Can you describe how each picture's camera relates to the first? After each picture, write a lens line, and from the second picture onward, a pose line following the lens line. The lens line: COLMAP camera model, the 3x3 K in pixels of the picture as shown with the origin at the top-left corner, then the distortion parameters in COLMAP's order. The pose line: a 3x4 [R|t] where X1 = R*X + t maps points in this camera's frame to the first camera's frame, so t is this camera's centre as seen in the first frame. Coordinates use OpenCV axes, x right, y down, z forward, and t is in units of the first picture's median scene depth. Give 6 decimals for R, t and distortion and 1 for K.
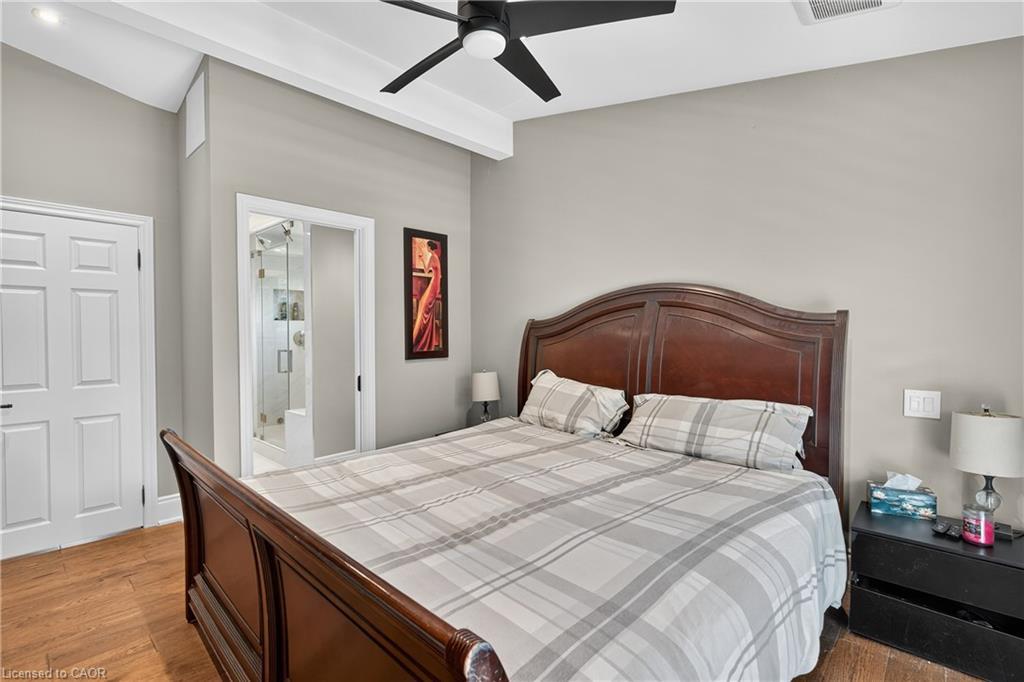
lens RADIAL K [[473.1, 0, 510.9], [0, 473.1, 341.4], [0, 0, 1]] dist [-0.001331, 0.000405]
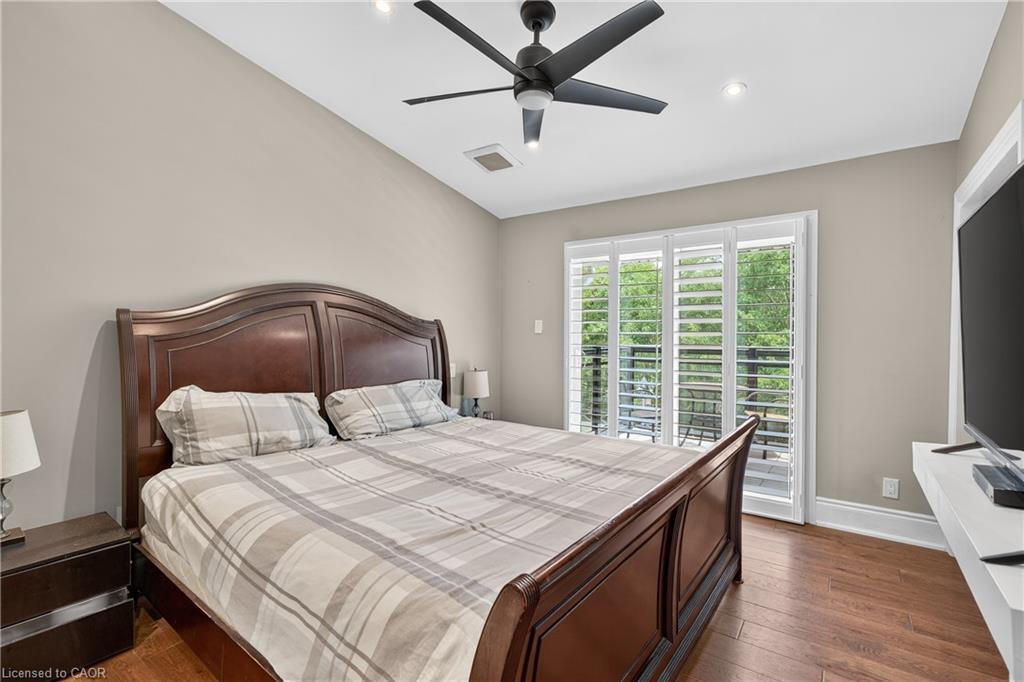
lens RADIAL K [[473.1, 0, 510.9], [0, 473.1, 341.4], [0, 0, 1]] dist [-0.001331, 0.000405]
pose [[-0.131949, -0.014807, 0.991146, -0.943219], [0.011237, 0.999802, 0.016432, -0.013008], [-0.991193, 0.013306, -0.131757, 0.901253]]
